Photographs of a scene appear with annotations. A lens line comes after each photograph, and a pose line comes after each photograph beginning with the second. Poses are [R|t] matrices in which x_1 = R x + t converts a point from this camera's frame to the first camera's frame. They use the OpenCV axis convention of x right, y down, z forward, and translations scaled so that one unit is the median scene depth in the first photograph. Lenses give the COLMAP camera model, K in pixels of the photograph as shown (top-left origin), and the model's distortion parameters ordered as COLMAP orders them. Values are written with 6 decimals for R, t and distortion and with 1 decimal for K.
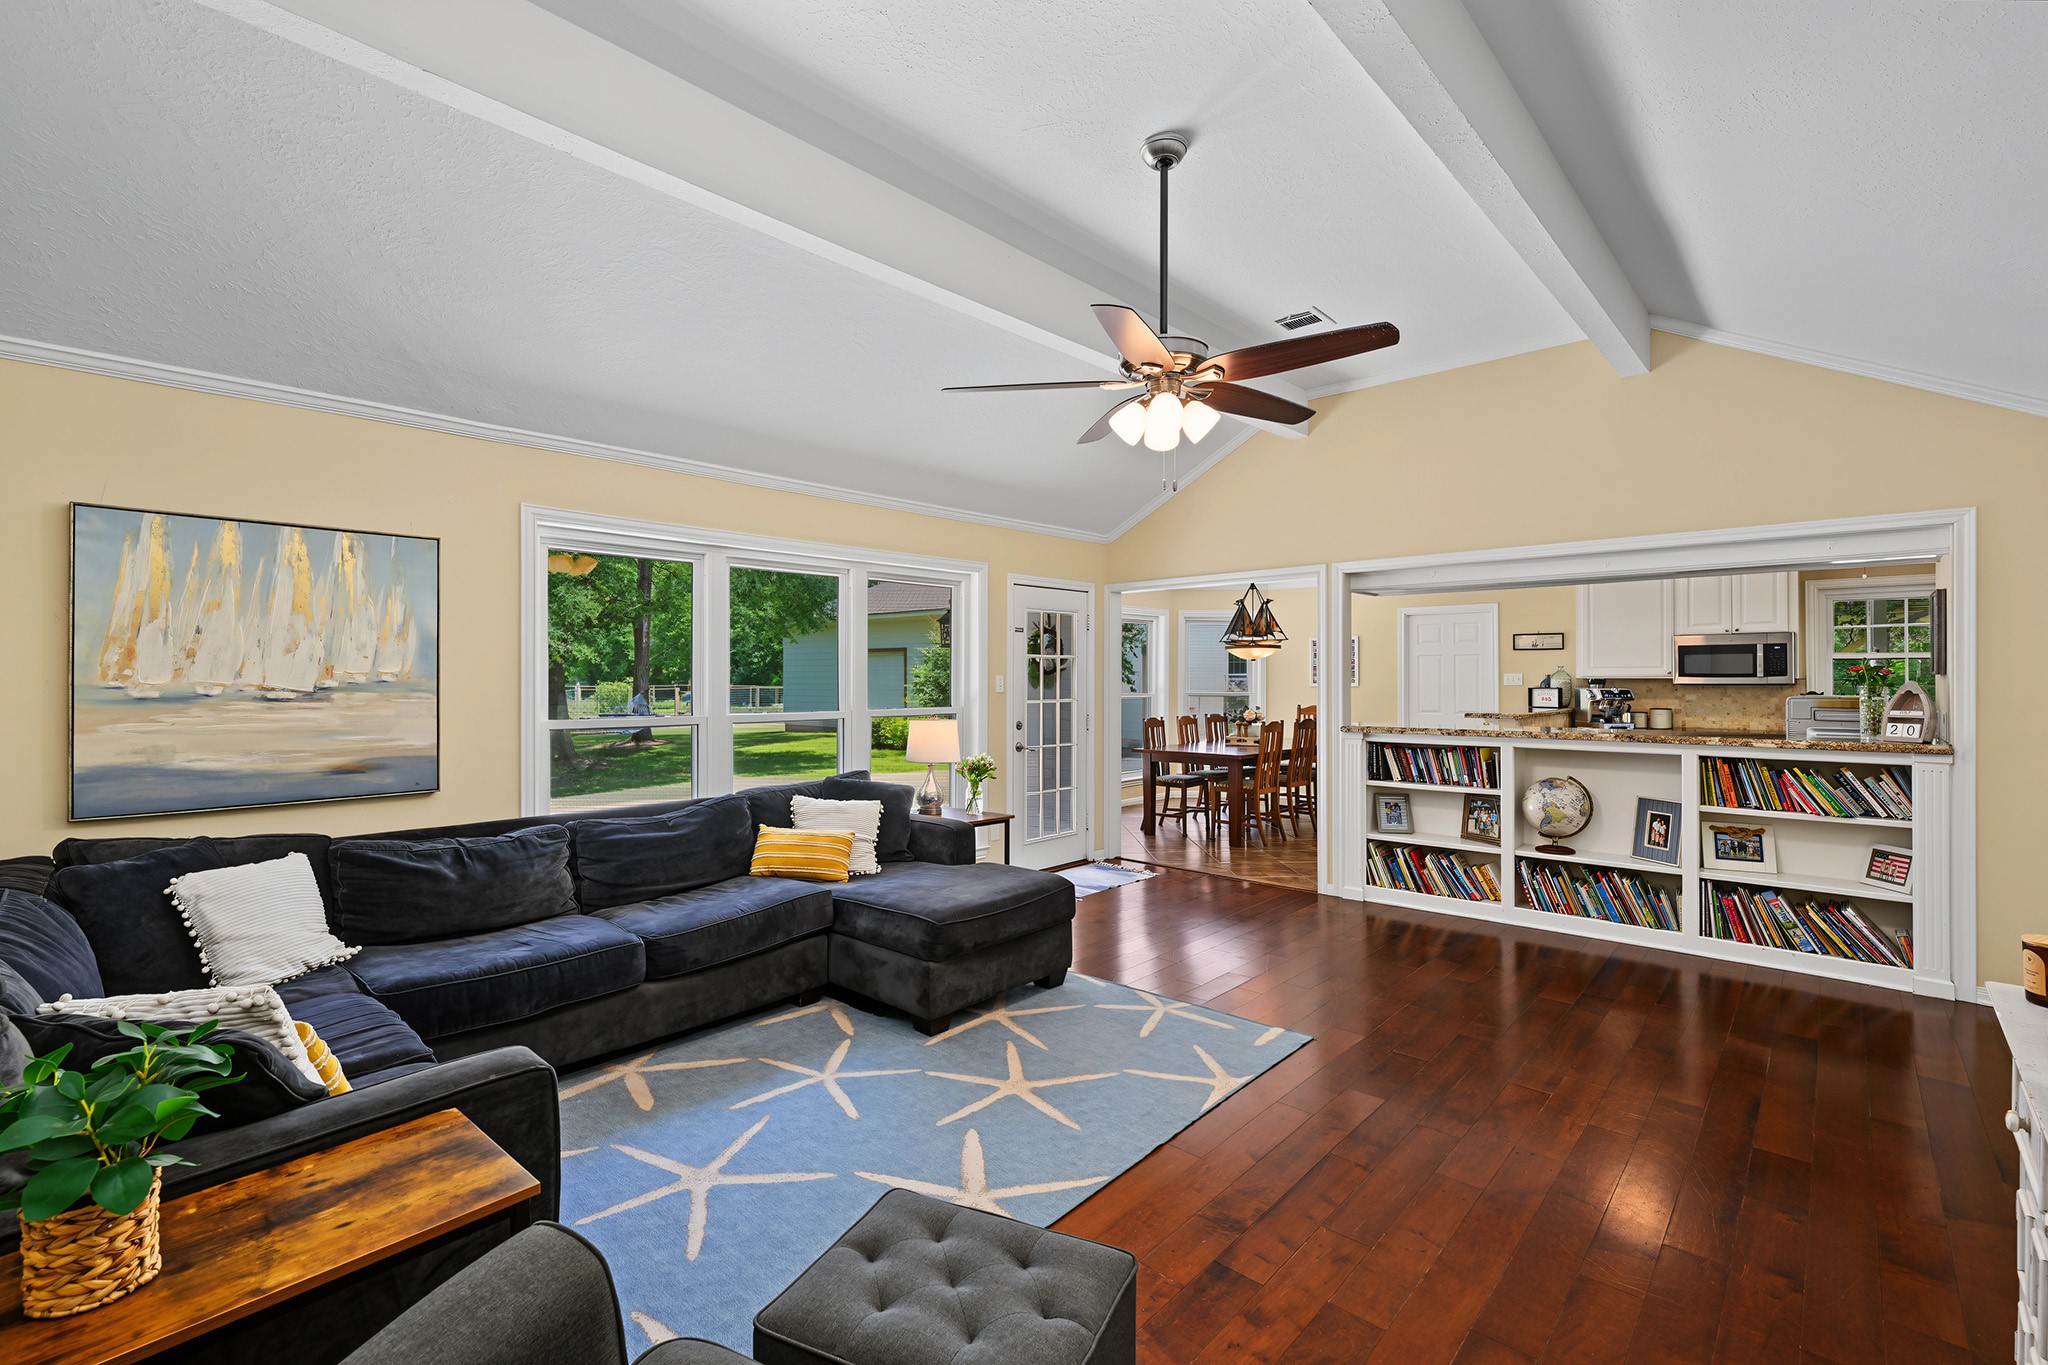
lens RADIAL K [[882.9, 0, 1013.3], [0, 882.9, 673.2], [0, 0, 1]] dist [0.000274, -0.000058]
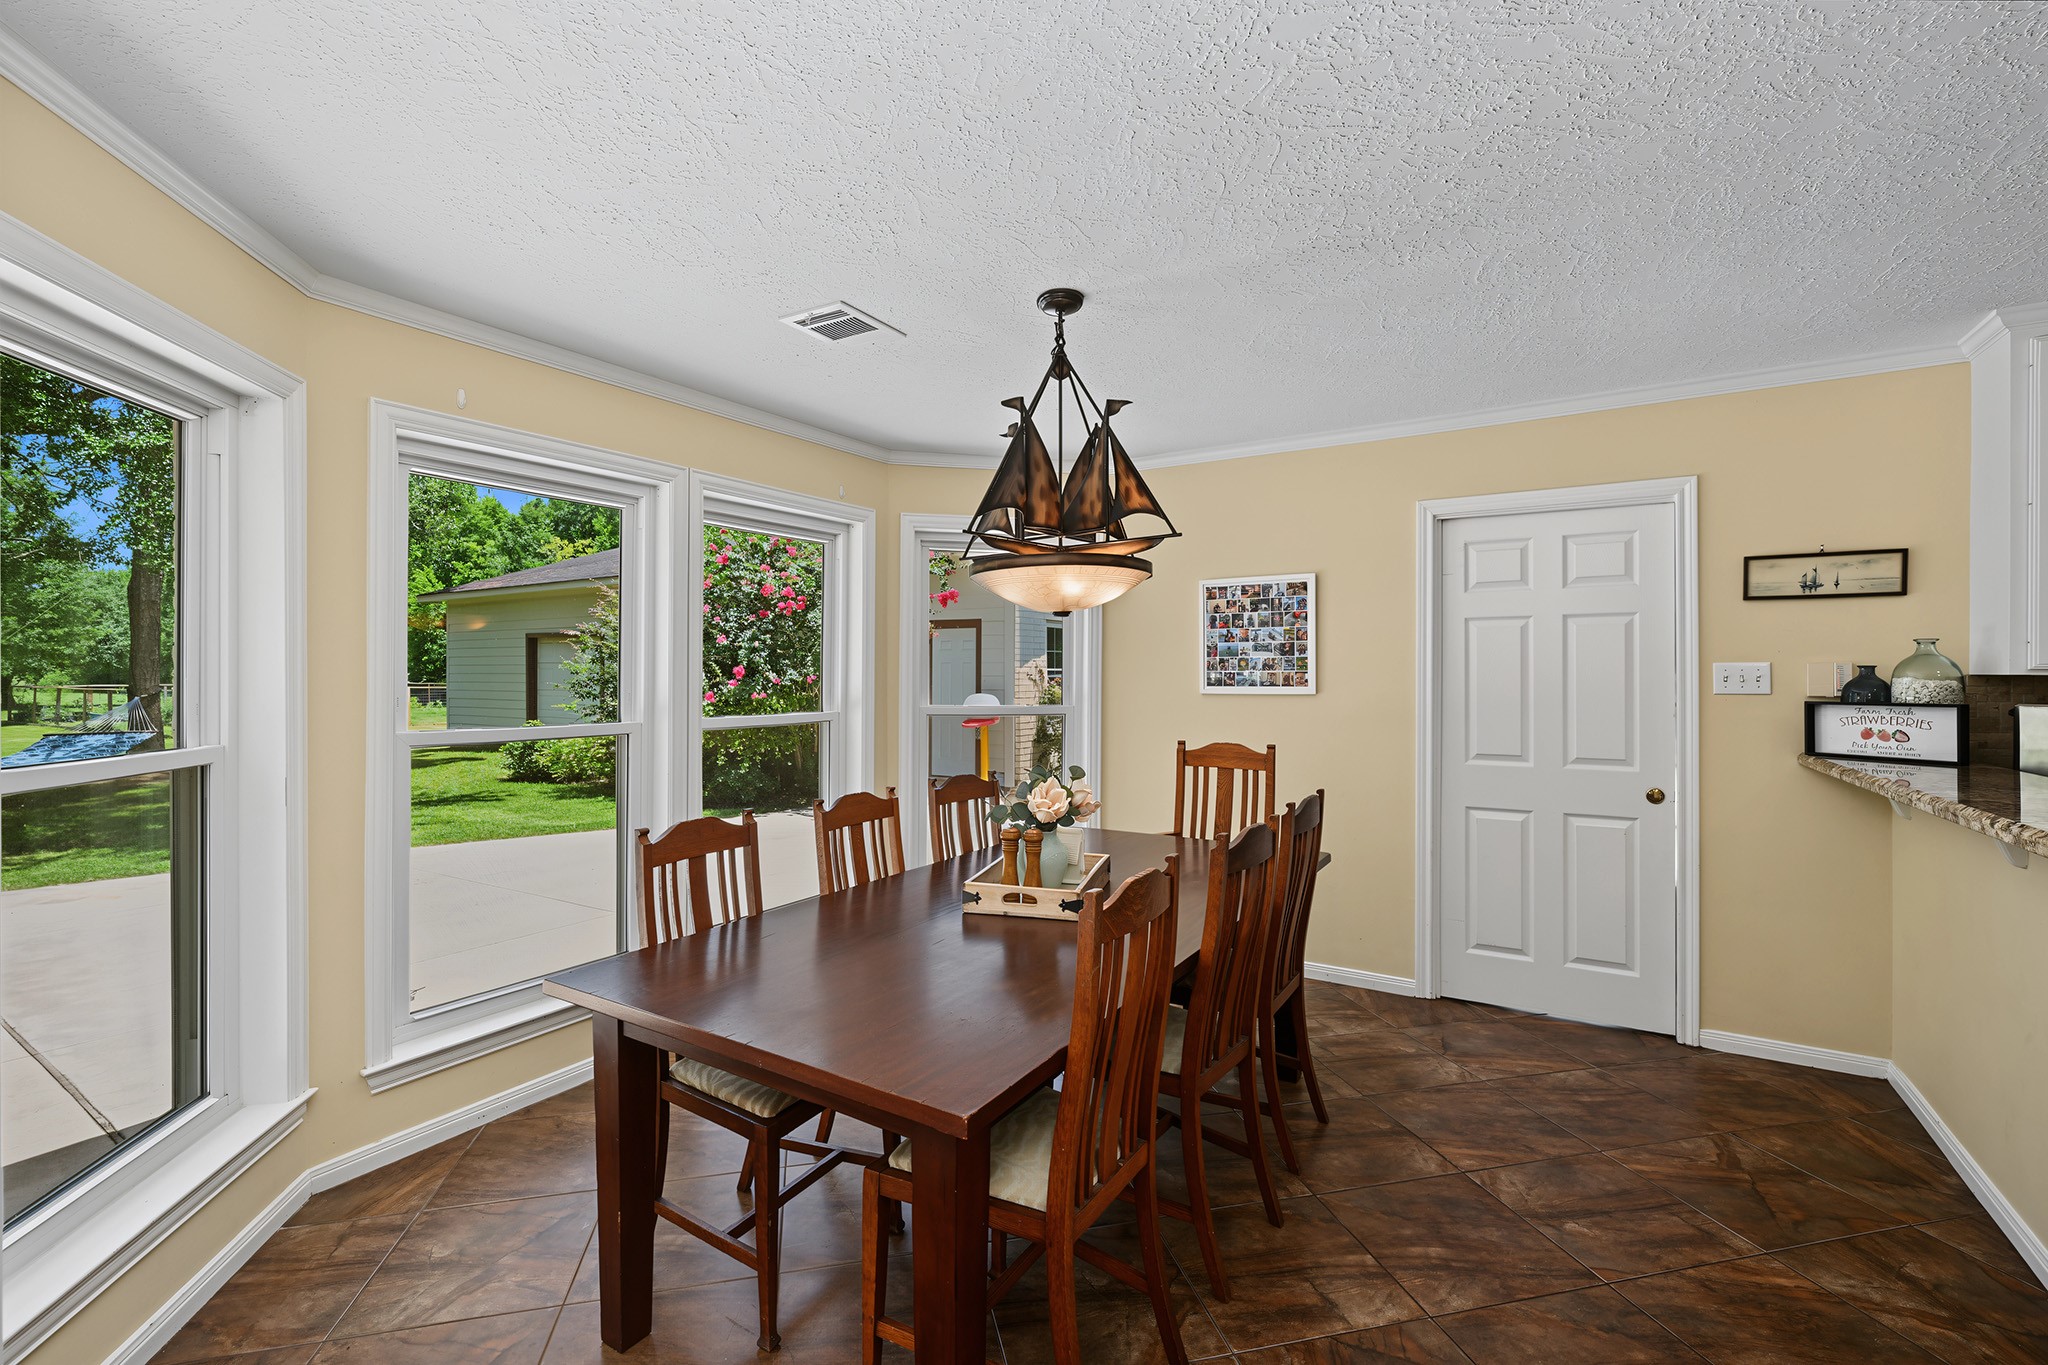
lens RADIAL K [[882.9, 0, 1013.3], [0, 882.9, 673.2], [0, 0, 1]] dist [0.000274, -0.000058]
pose [[0.982632, 0.001995, 0.185556, 0.199466], [-0.002551, 0.999993, 0.002761, 0.004735], [-0.185549, -0.003187, 0.982630, 0.708307]]
